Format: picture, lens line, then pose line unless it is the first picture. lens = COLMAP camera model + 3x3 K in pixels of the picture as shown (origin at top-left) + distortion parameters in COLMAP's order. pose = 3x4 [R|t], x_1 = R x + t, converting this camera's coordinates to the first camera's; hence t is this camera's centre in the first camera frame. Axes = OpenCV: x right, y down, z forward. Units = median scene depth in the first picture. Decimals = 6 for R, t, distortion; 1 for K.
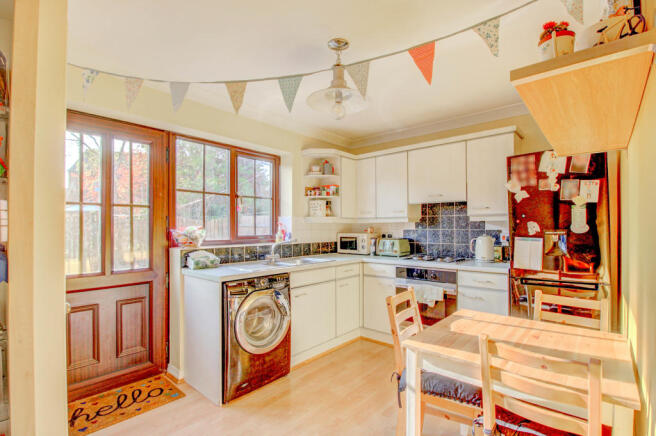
lens RADIAL K [[317.5, 0, 330.5], [0, 317.5, 227.0], [0, 0, 1]] dist [-0.024761, -0.001260]
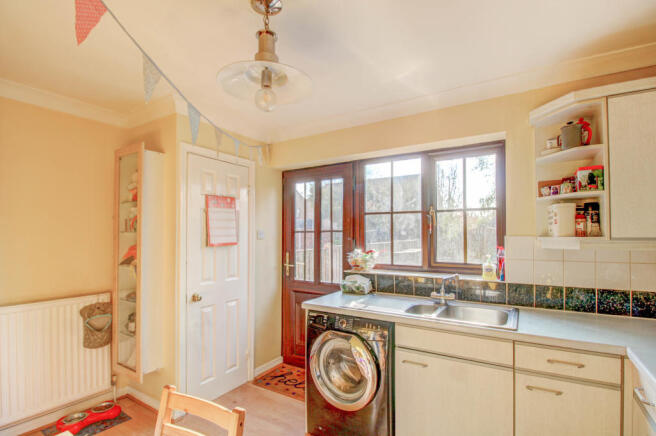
lens RADIAL K [[309.2, 0, 328.8], [0, 309.2, 231.6], [0, 0, 1]] dist [-0.000198, -0.000257]
pose [[0.152573, -0.010677, -0.988234, 0.533703], [0.008642, 0.999918, -0.009469, -0.052056], [0.988254, -0.007095, 0.152653, 0.763599]]
